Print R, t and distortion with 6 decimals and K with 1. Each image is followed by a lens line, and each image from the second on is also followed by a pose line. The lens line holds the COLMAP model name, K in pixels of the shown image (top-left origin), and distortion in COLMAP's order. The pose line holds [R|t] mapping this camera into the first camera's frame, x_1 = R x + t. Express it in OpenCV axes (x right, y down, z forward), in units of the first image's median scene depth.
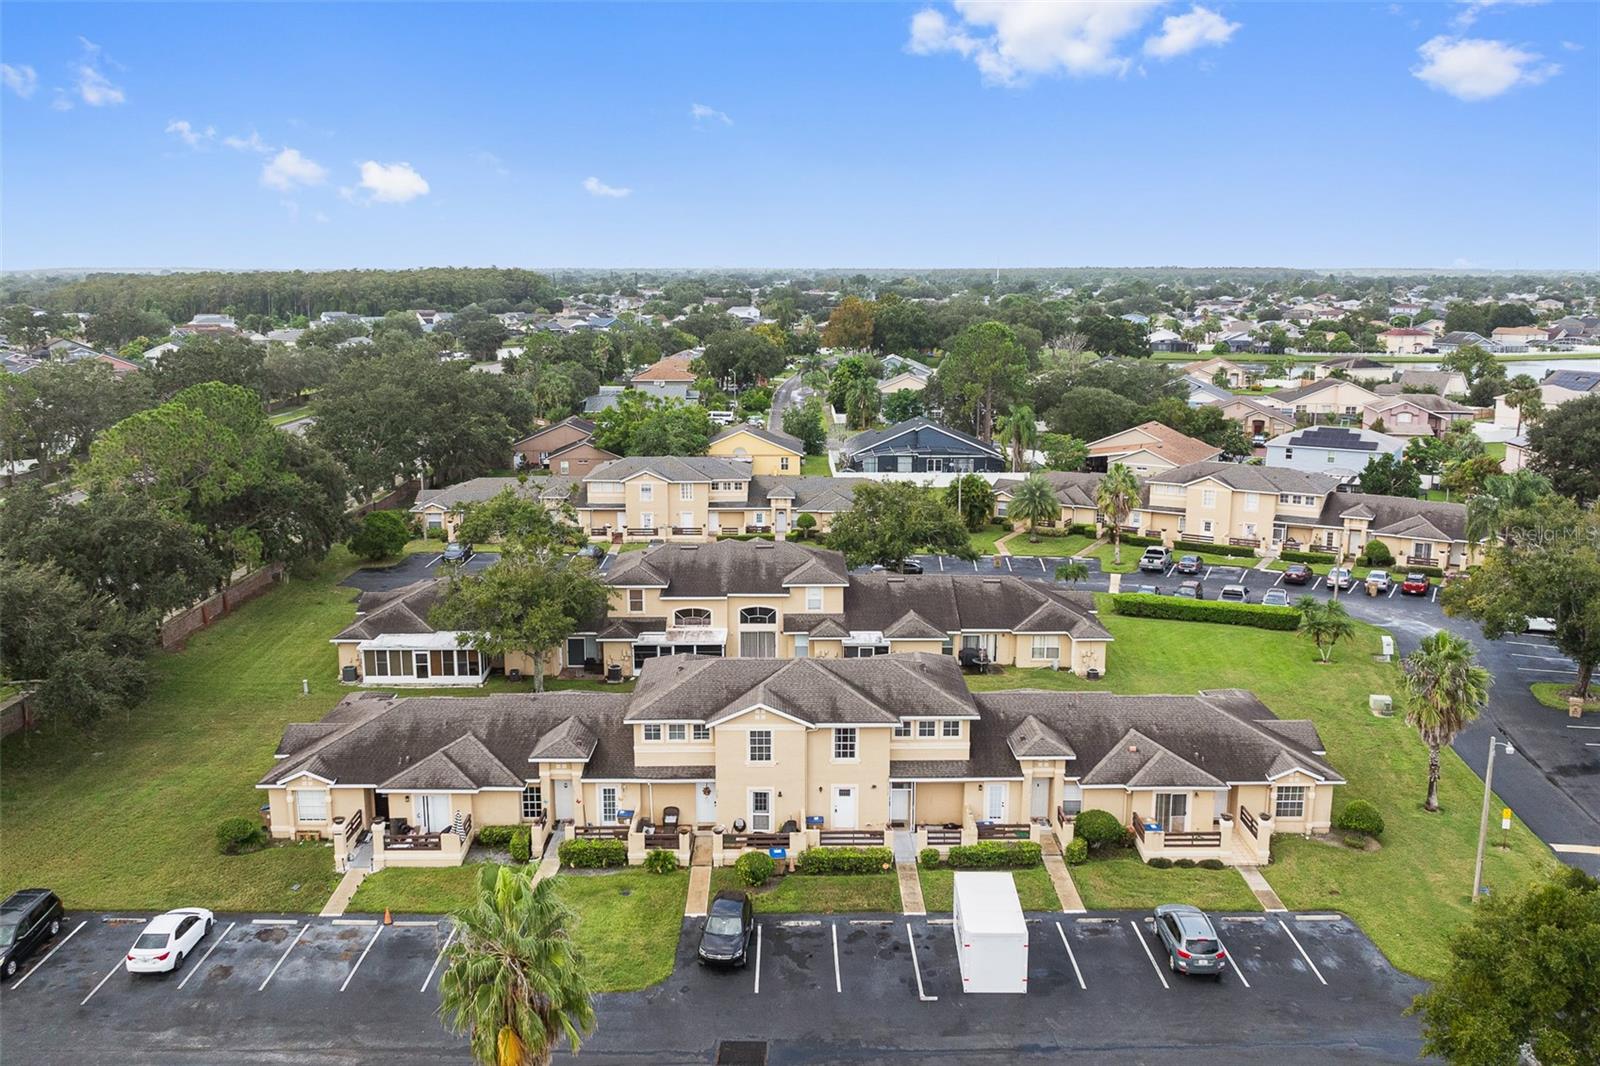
lens RADIAL K [[1355.0, 0, 791.7], [0, 1355.0, 505.2], [0, 0, 1]] dist [-0.008769, -0.042032]
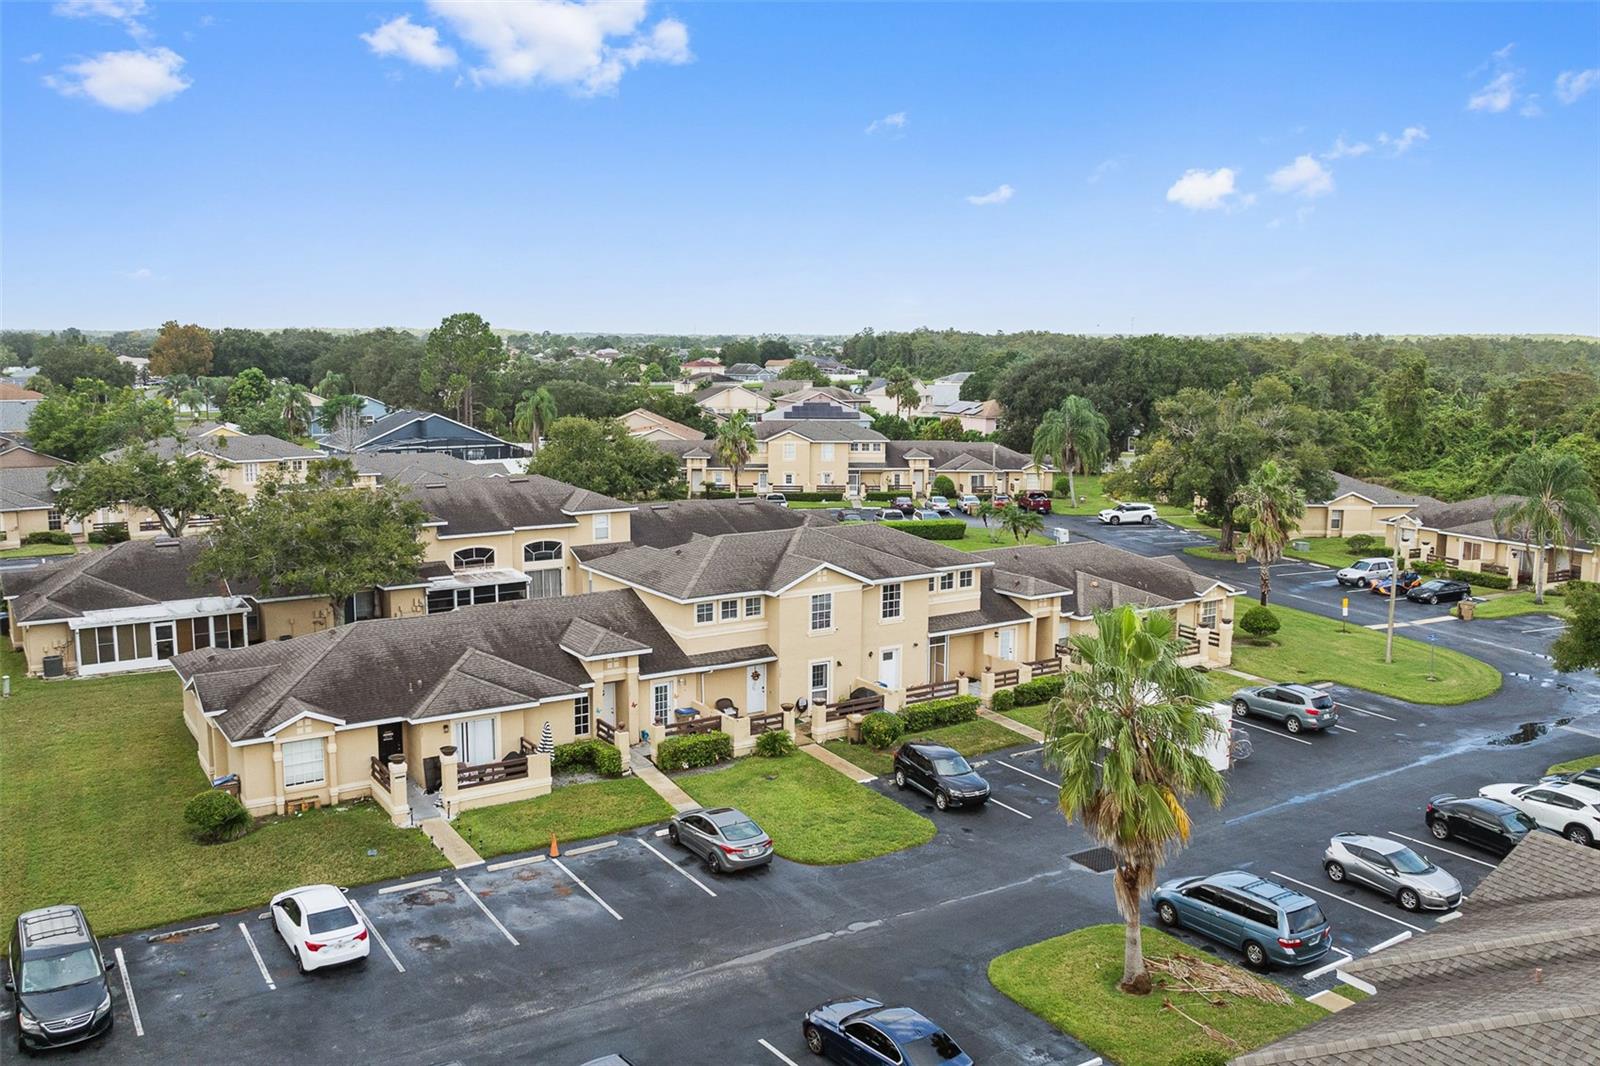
lens RADIAL K [[1355.0, 0, 791.7], [0, 1355.0, 505.2], [0, 0, 1]] dist [-0.008769, -0.042032]
pose [[0.842105, -0.061979, 0.535740, -0.507428], [0.088536, 0.995785, -0.023965, 0.122918], [-0.531997, 0.067613, 0.844043, 0.231513]]
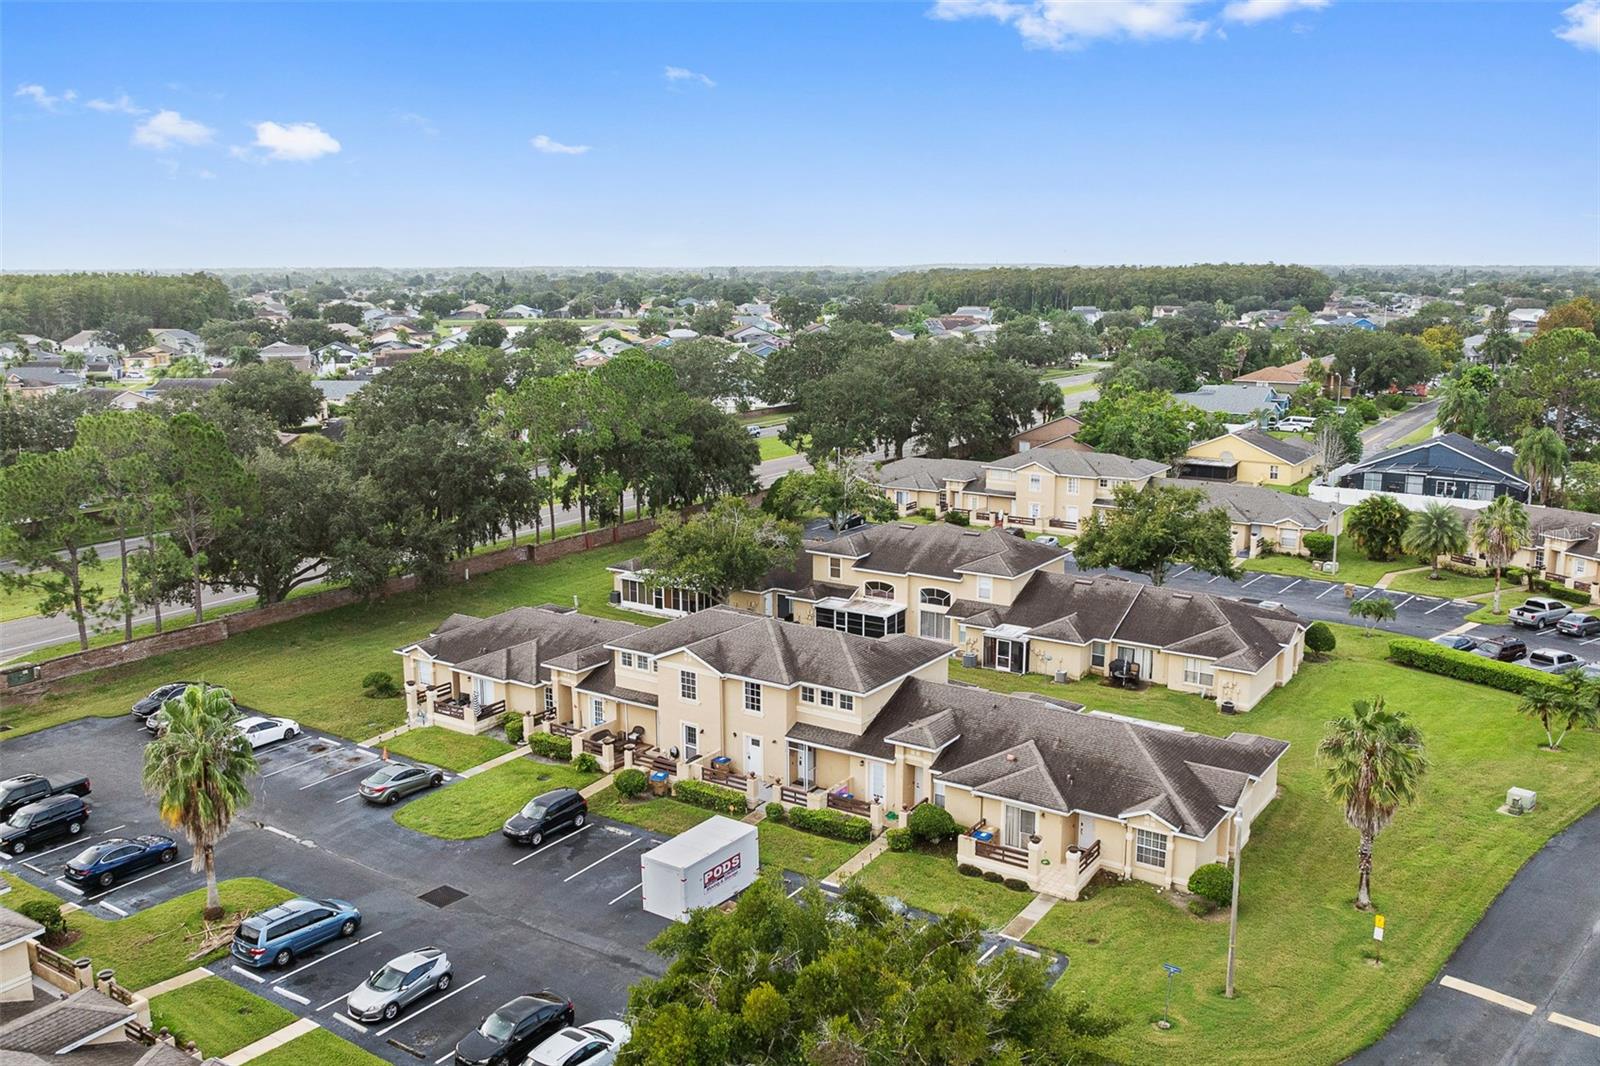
lens RADIAL K [[1355.0, 0, 791.7], [0, 1355.0, 505.2], [0, 0, 1]] dist [-0.008769, -0.042032]
pose [[0.822997, 0.096909, -0.559719, 0.649175], [-0.095420, 0.994924, 0.031955, -0.016362], [0.559974, 0.027109, 0.828066, 0.101975]]
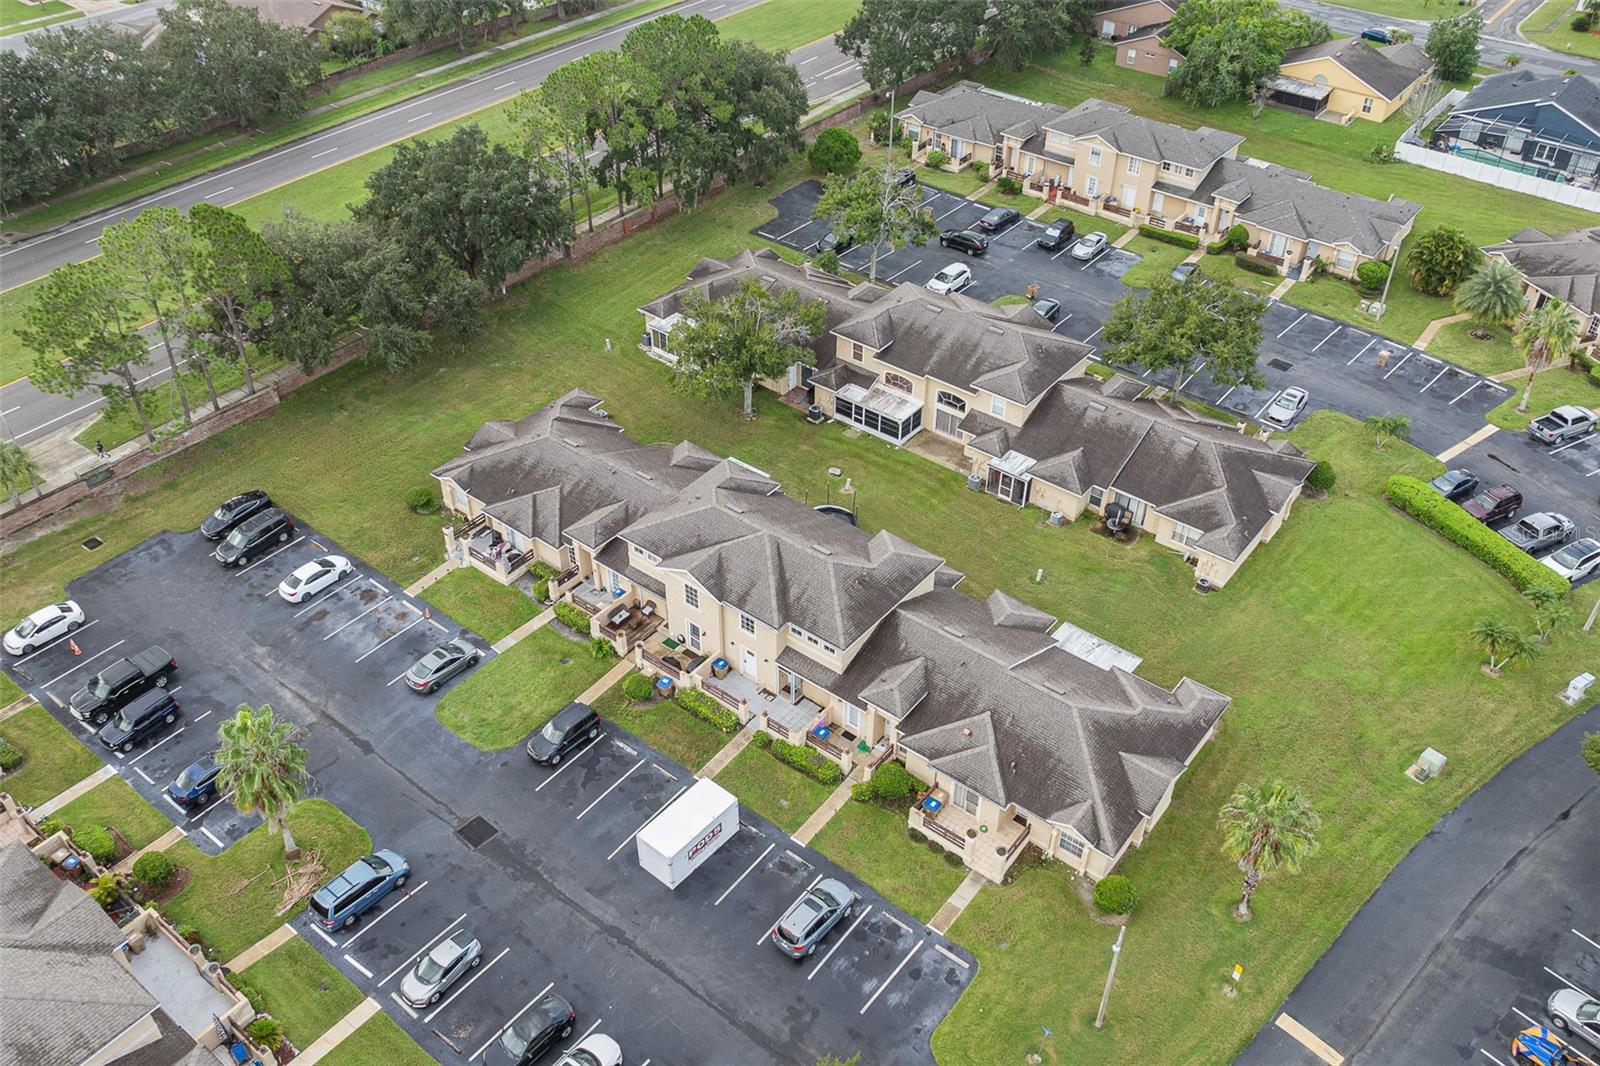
lens RADIAL K [[1355.0, 0, 791.7], [0, 1355.0, 505.2], [0, 0, 1]] dist [-0.008769, -0.042032]
pose [[0.779310, 0.383816, -0.495340, 0.614380], [-0.114766, 0.864521, 0.489319, -0.499229], [0.616040, -0.324483, 0.717778, 0.185290]]
